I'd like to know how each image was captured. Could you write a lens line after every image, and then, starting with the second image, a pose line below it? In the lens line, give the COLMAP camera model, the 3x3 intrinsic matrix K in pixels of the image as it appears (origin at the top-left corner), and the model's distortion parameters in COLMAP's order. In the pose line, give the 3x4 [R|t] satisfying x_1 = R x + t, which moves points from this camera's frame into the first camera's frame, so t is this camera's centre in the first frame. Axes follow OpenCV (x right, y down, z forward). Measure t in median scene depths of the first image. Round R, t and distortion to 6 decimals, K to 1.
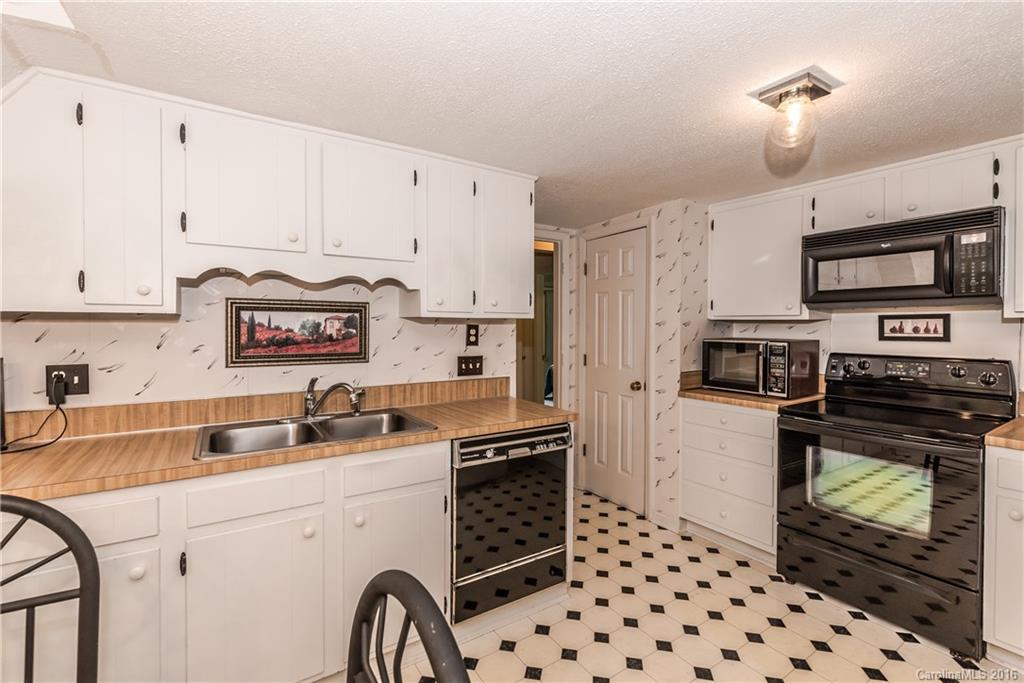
lens RADIAL K [[447.6, 0, 508.8], [0, 447.6, 335.8], [0, 0, 1]] dist [0.002927, -0.000533]
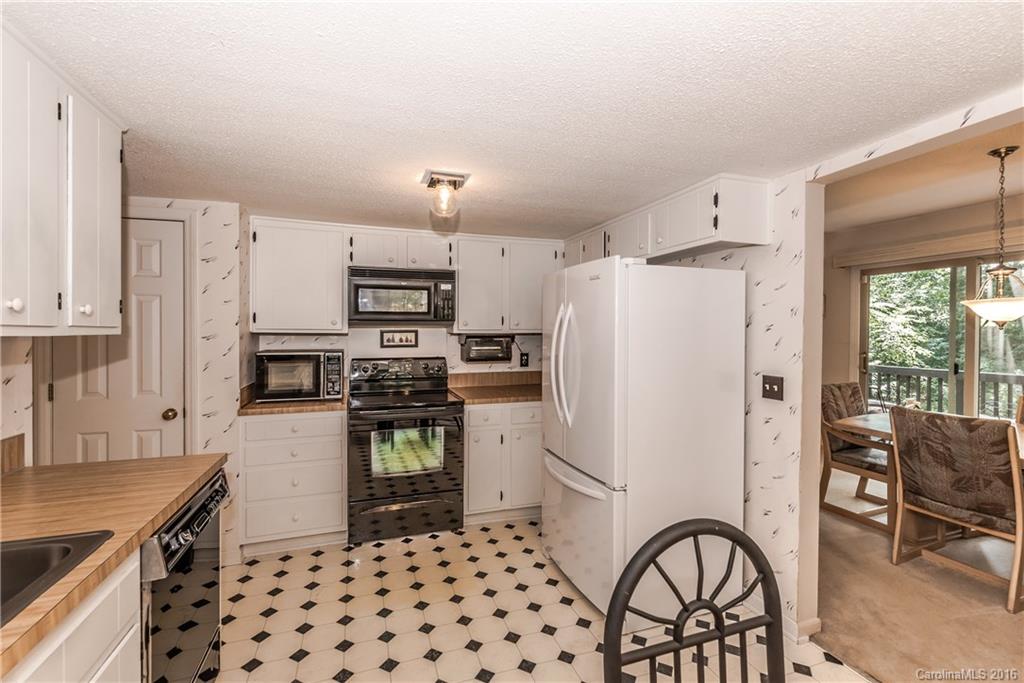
lens RADIAL K [[447.6, 0, 508.6], [0, 447.6, 336.0], [0, 0, 1]] dist [0.002927, -0.000533]
pose [[0.264348, -0.011721, 0.964356, -0.432931], [0.021625, 0.999747, 0.006223, -0.027678], [-0.964185, 0.019209, 0.264534, 0.250552]]
